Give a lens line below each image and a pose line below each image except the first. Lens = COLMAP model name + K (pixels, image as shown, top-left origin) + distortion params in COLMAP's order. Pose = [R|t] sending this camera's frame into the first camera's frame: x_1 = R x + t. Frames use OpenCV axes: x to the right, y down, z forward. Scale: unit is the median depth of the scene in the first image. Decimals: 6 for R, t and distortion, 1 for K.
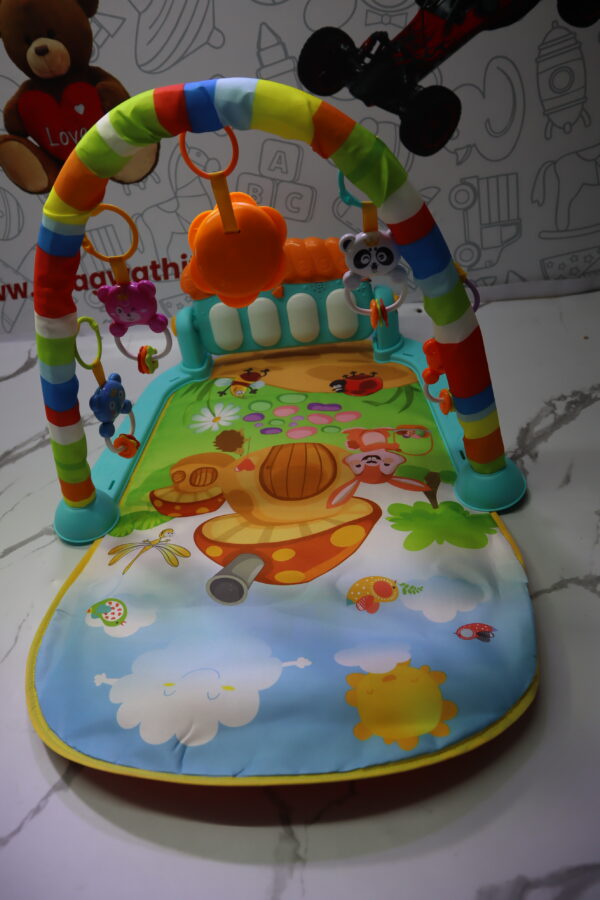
lens RADIAL K [[626.5, 0, 302.7], [0, 626.5, 448.5], [0, 0, 1]] dist [-0.101760, 0.058684]
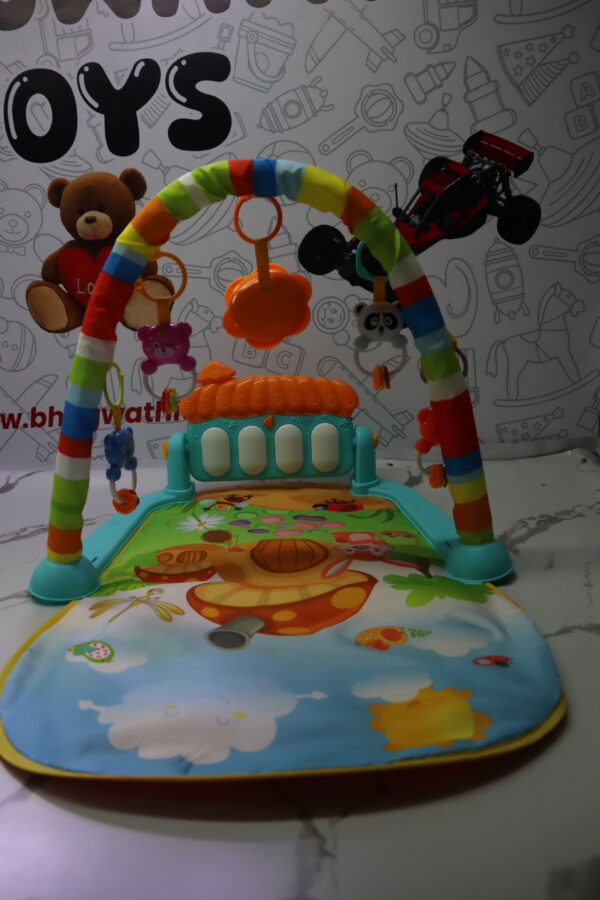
lens RADIAL K [[626.5, 0, 303.3], [0, 626.5, 445.9], [0, 0, 1]] dist [-0.101760, 0.058684]
pose [[0.992609, 0.081908, 0.089545, -0.081600], [-0.035791, 0.902638, -0.428910, 0.283132], [-0.115957, 0.422535, 0.898898, 0.026002]]
